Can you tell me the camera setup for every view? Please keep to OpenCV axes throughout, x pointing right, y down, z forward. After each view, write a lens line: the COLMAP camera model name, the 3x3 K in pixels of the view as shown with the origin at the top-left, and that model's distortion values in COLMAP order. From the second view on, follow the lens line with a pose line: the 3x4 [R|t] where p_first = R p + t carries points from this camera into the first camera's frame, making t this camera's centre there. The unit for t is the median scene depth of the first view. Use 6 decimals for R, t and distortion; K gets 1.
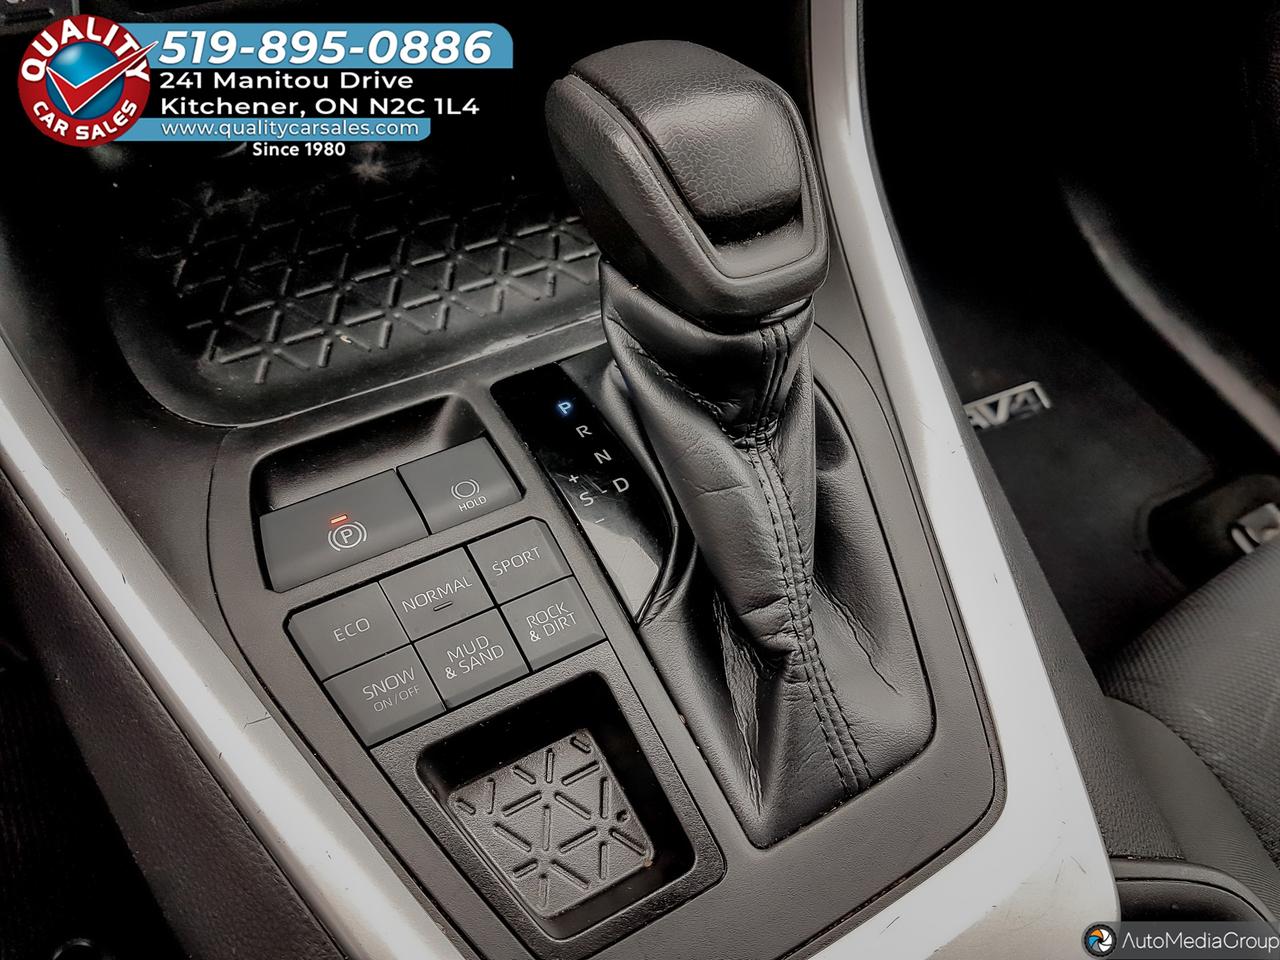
lens RADIAL K [[1012.7, 0, 634.9], [0, 1012.7, 478.8], [0, 0, 1]] dist [-0.023122, -0.010951]
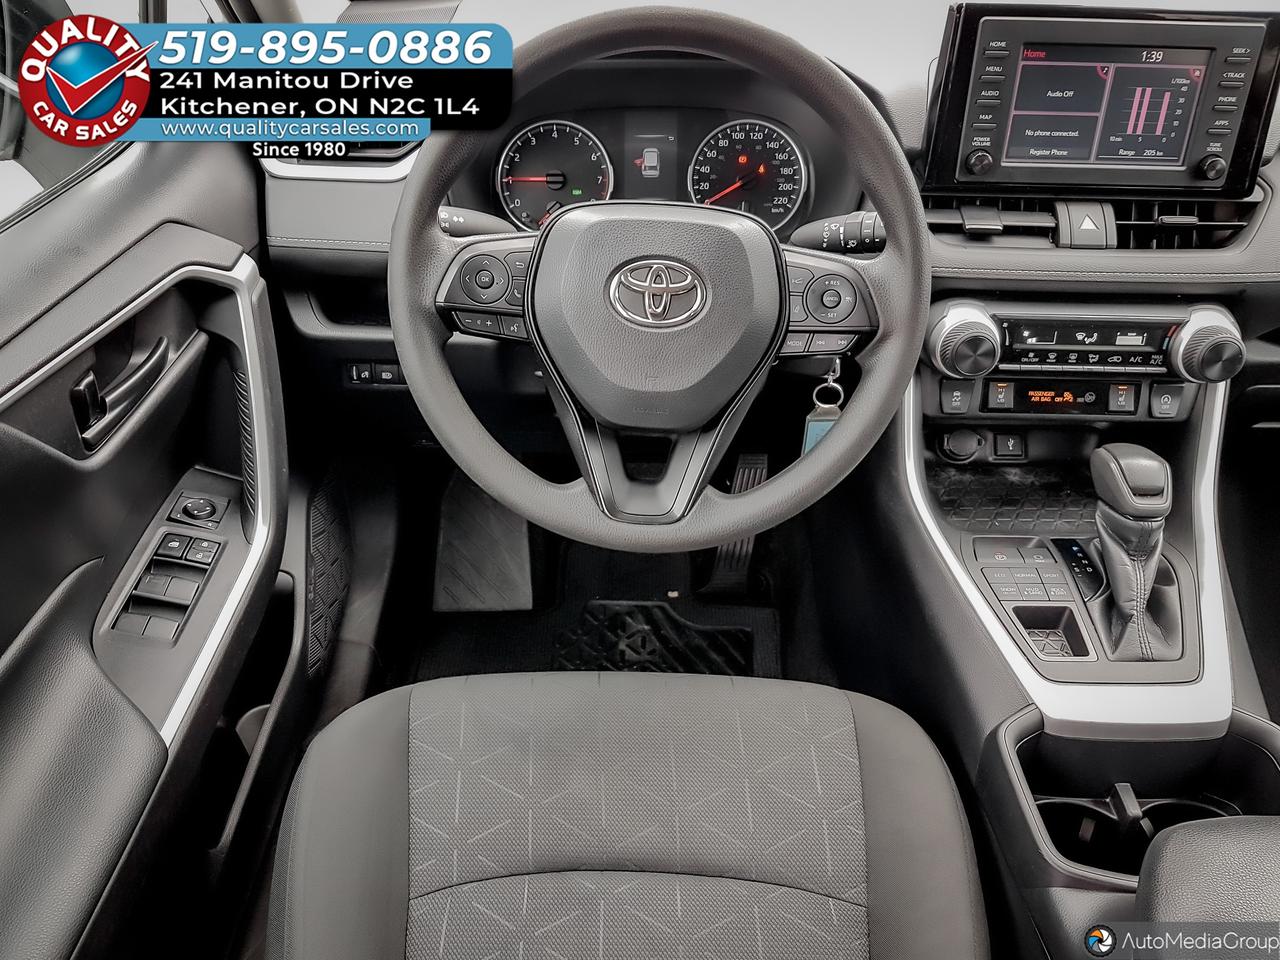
lens RADIAL K [[1012.7, 0, 607.9], [0, 1012.7, 500.0], [0, 0, 1]] dist [-0.023122, -0.010951]
pose [[0.848866, 0.190208, -0.493202, 0.178312], [-0.356638, 0.894753, -0.268751, 0.968967], [0.390175, 0.404028, 0.827360, -1.843638]]
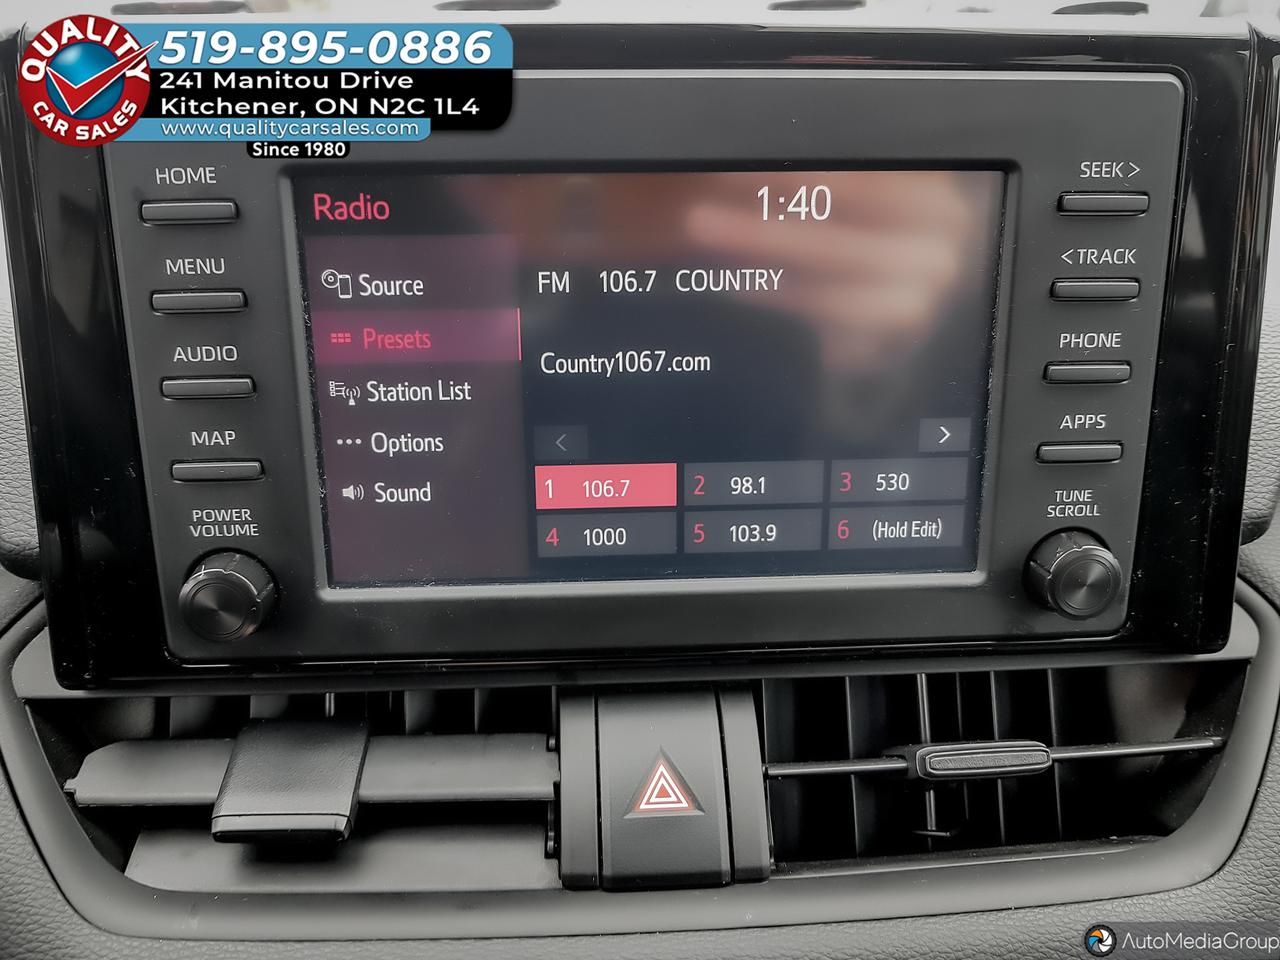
lens RADIAL K [[1012.7, 0, 646.7], [0, 1012.7, 471.2], [0, 0, 1]] dist [-0.023122, -0.010951]
pose [[0.882500, 0.039573, -0.468644, 0.133273], [-0.296892, 0.819690, -0.489861, -0.618899], [0.364757, 0.571439, 0.735126, -0.180334]]
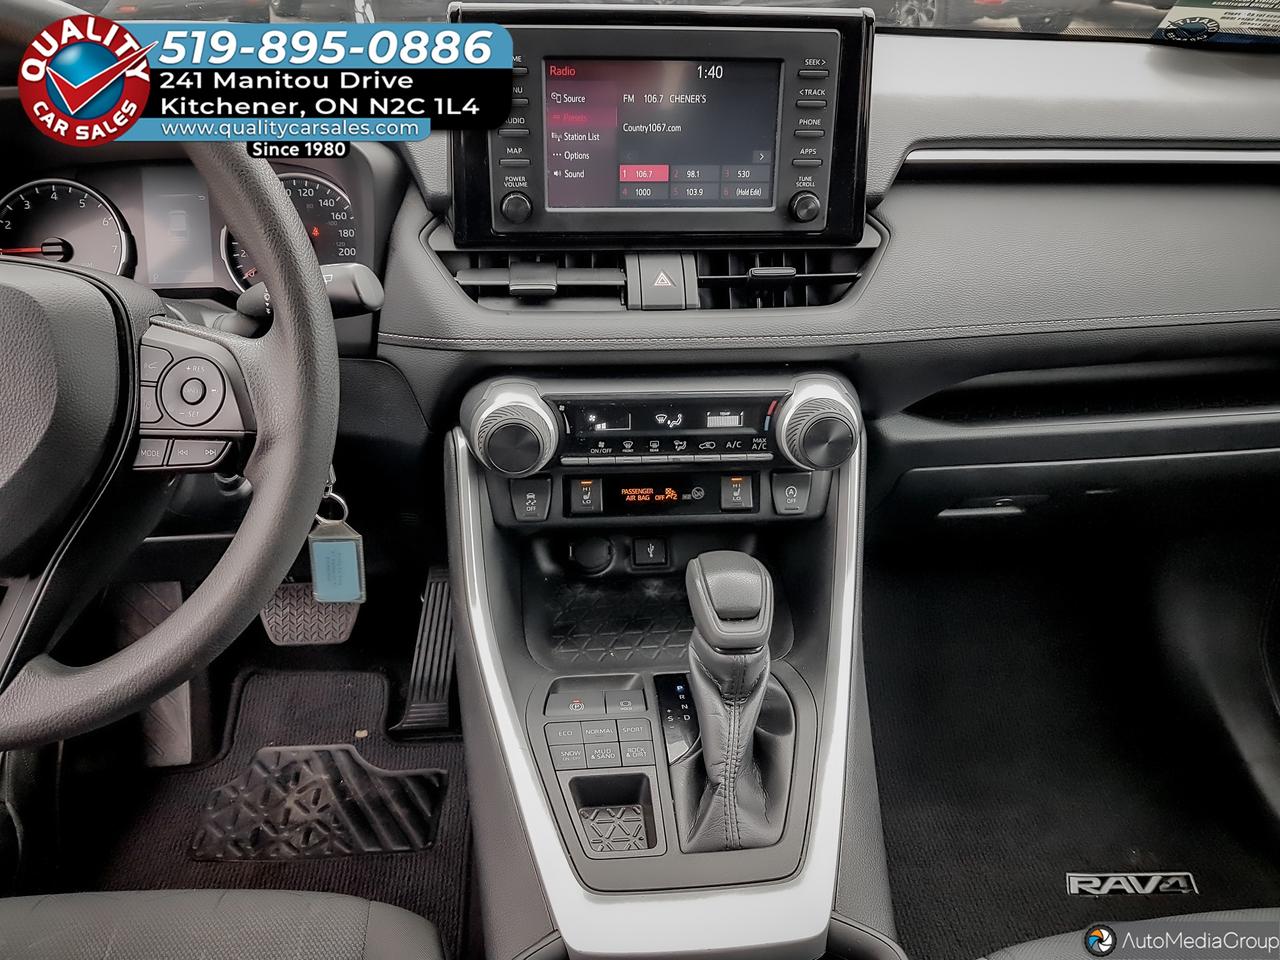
lens RADIAL K [[1012.7, 0, 614.4], [0, 1012.7, 493.0], [0, 0, 1]] dist [-0.023122, -0.010951]
pose [[0.896598, 0.106290, -0.429900, 0.667823], [-0.286566, 0.879371, -0.380245, 0.411478], [0.337625, 0.464122, 0.818902, -1.054405]]
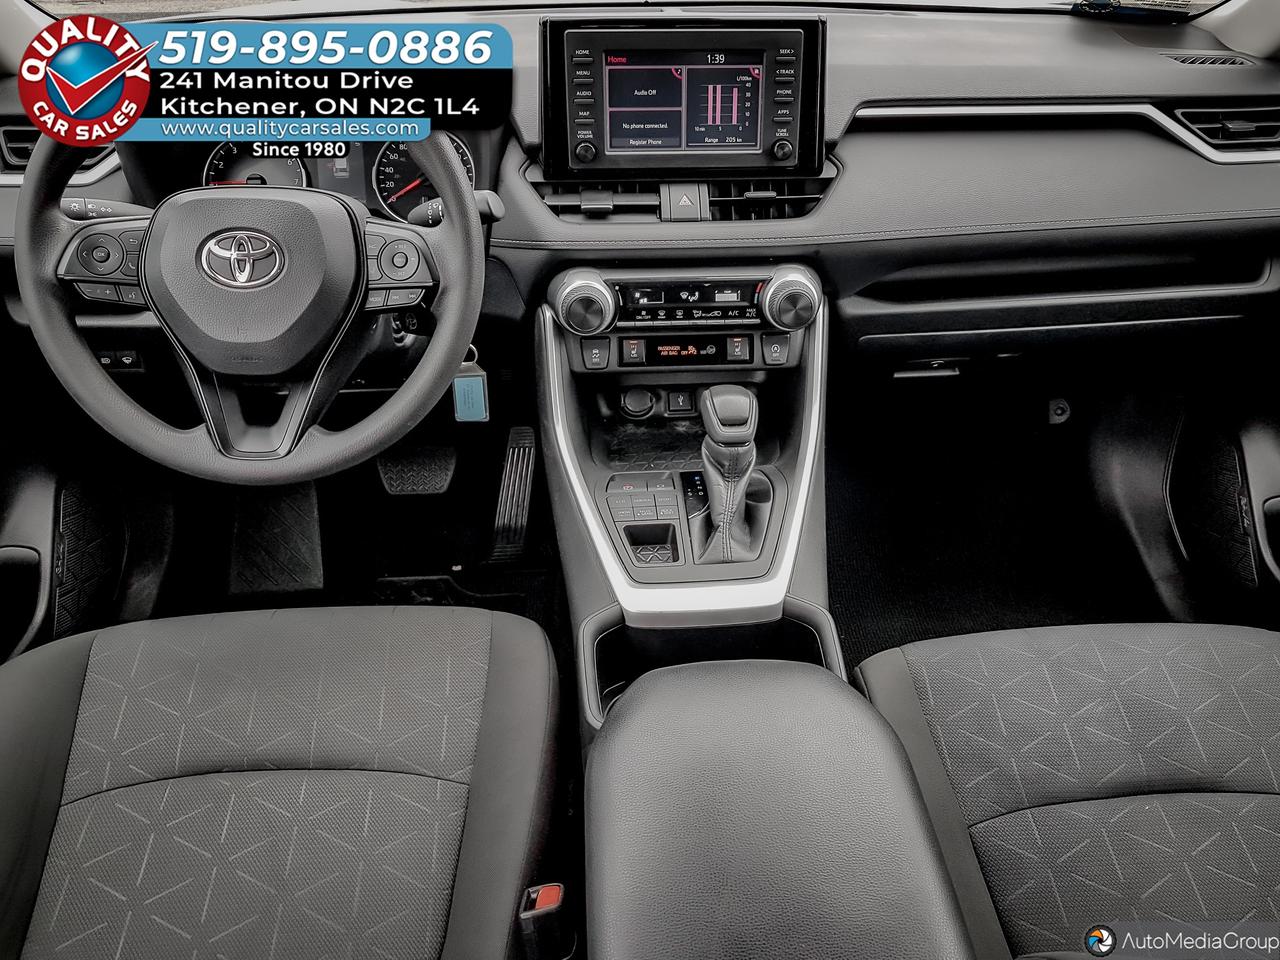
lens RADIAL K [[1012.7, 0, 657.8], [0, 1012.7, 467.4], [0, 0, 1]] dist [-0.023122, -0.010951]
pose [[0.893198, 0.116620, -0.434277, 1.158150], [-0.287320, 0.890930, -0.351697, 1.016583], [0.345896, 0.438912, 0.829284, -1.722547]]
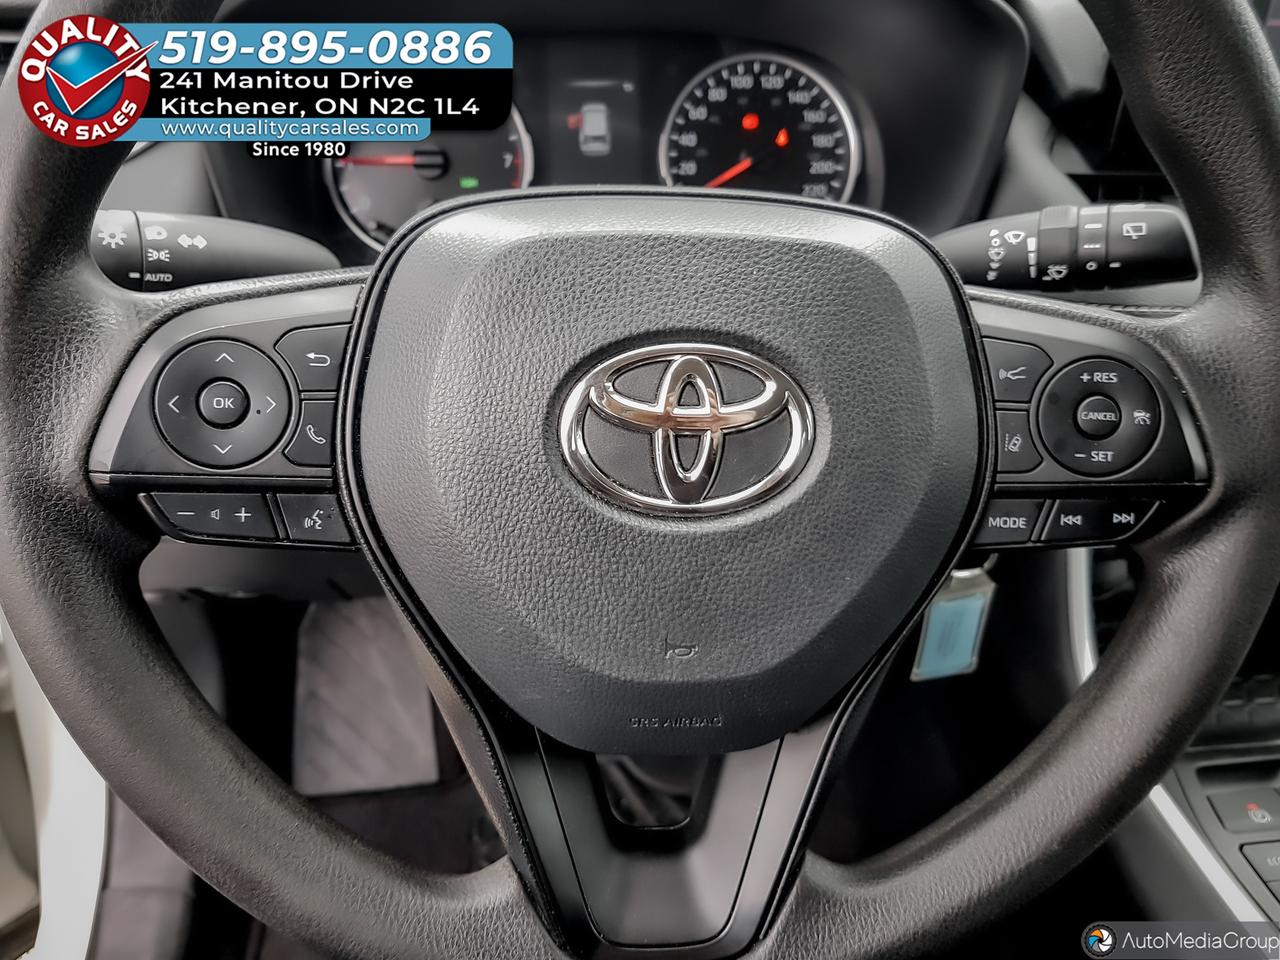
lens RADIAL K [[1012.7, 0, 637.3], [0, 1012.7, 476.8], [0, 0, 1]] dist [-0.023122, -0.010951]
pose [[0.907222, 0.134593, -0.398538, -0.535041], [-0.276723, 0.904519, -0.324454, 0.313446], [0.316816, 0.404636, 0.857845, -0.954391]]
